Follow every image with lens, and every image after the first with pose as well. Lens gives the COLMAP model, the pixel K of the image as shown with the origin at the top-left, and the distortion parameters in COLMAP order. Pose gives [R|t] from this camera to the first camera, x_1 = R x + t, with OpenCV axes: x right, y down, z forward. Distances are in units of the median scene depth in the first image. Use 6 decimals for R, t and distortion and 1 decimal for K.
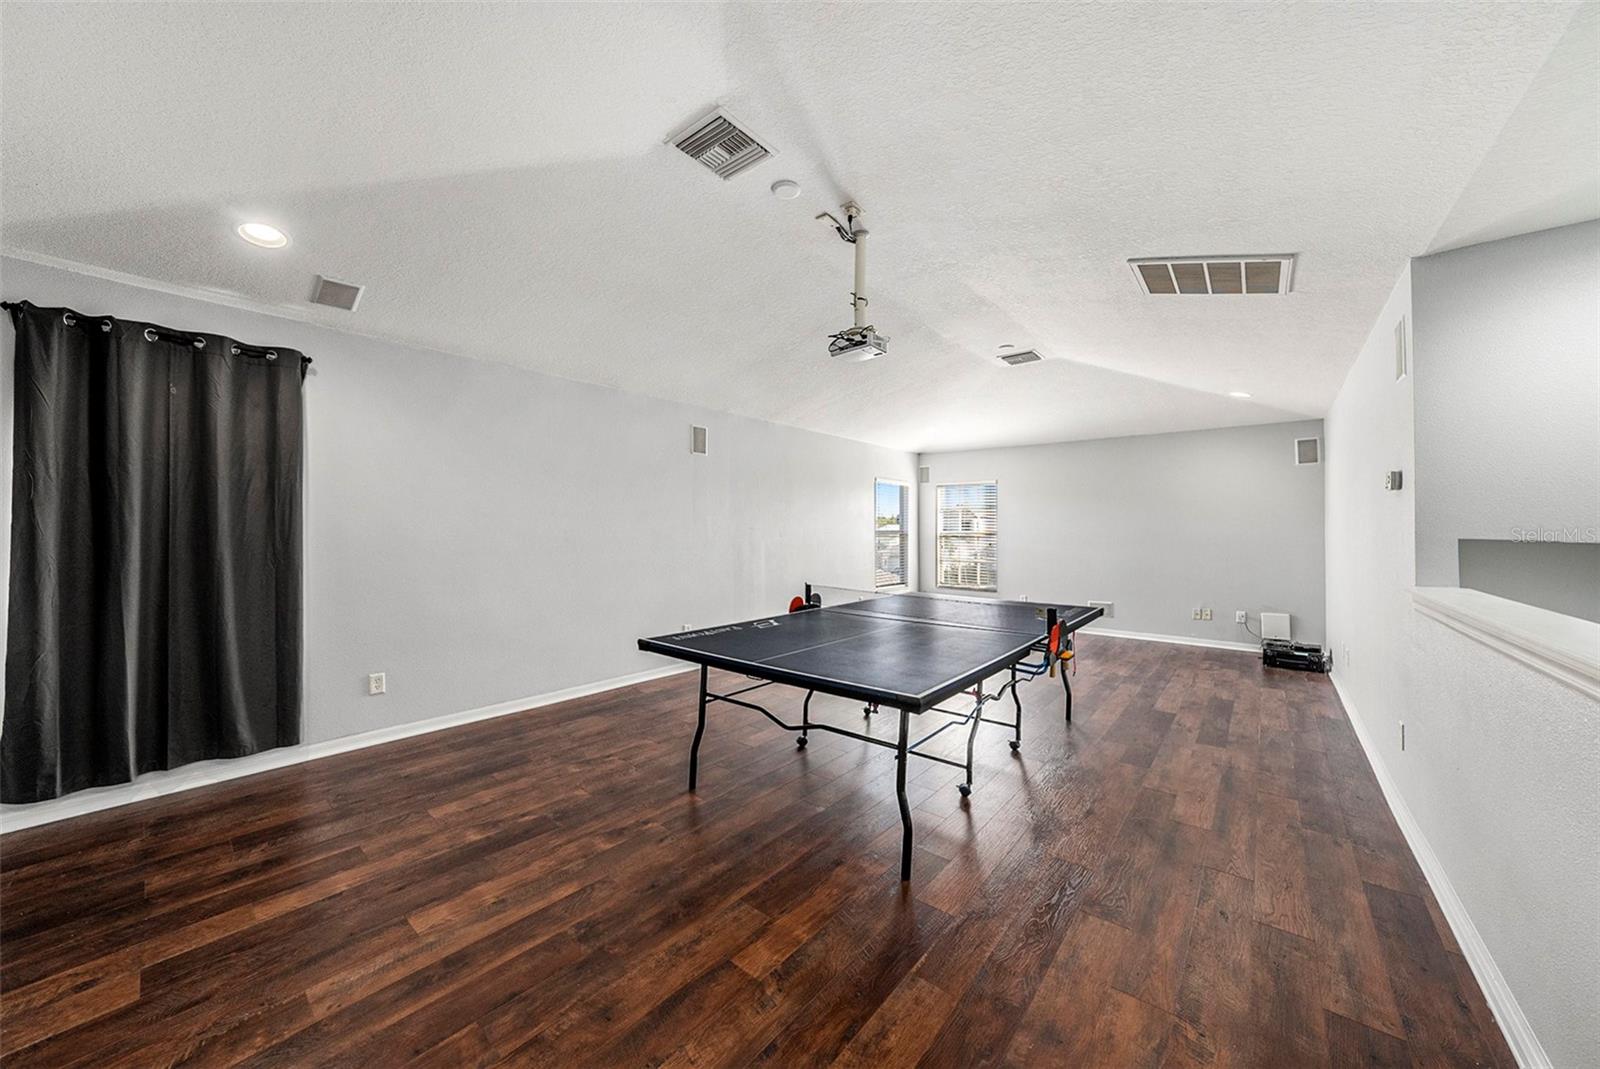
lens RADIAL K [[569.3, 0, 808.5], [0, 569.3, 524.8], [0, 0, 1]] dist [-0.030138, 0.007542]
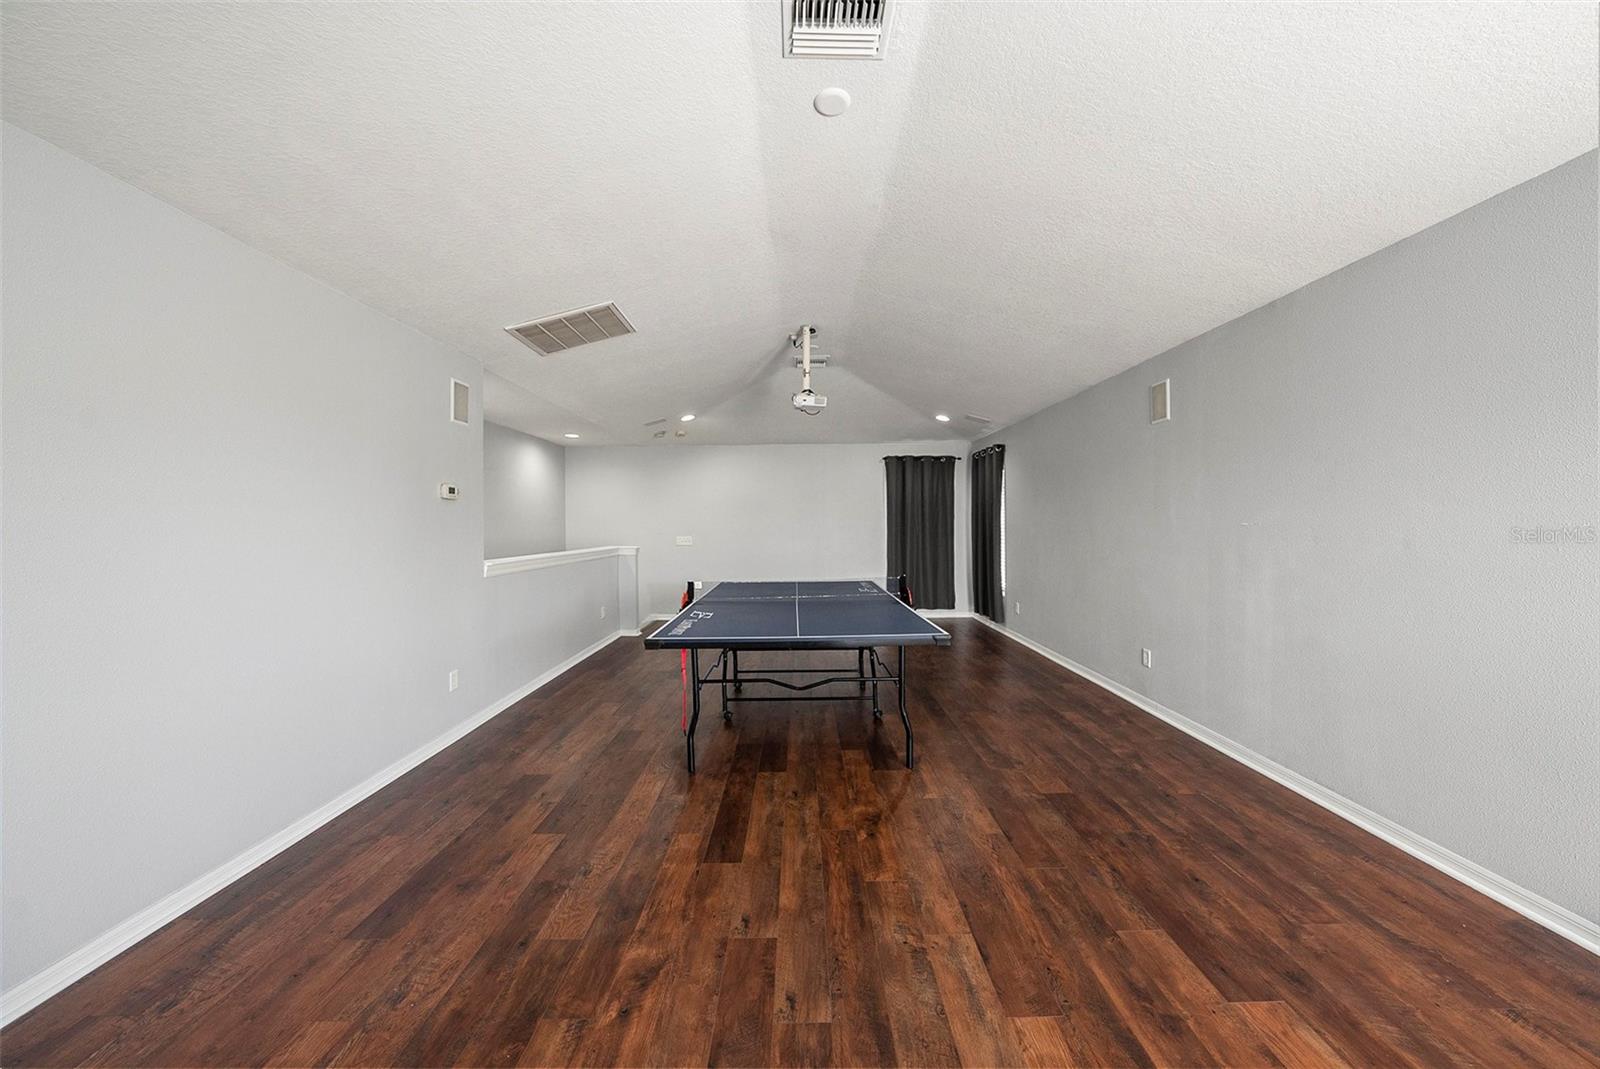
lens RADIAL K [[569.3, 0, 808.5], [0, 569.3, 524.8], [0, 0, 1]] dist [-0.030138, 0.007542]
pose [[-0.773277, 0.011003, -0.633973, 0.961231], [0.013408, 0.999910, 0.001000, 0.002648], [0.633927, -0.007727, -0.773354, 1.988746]]
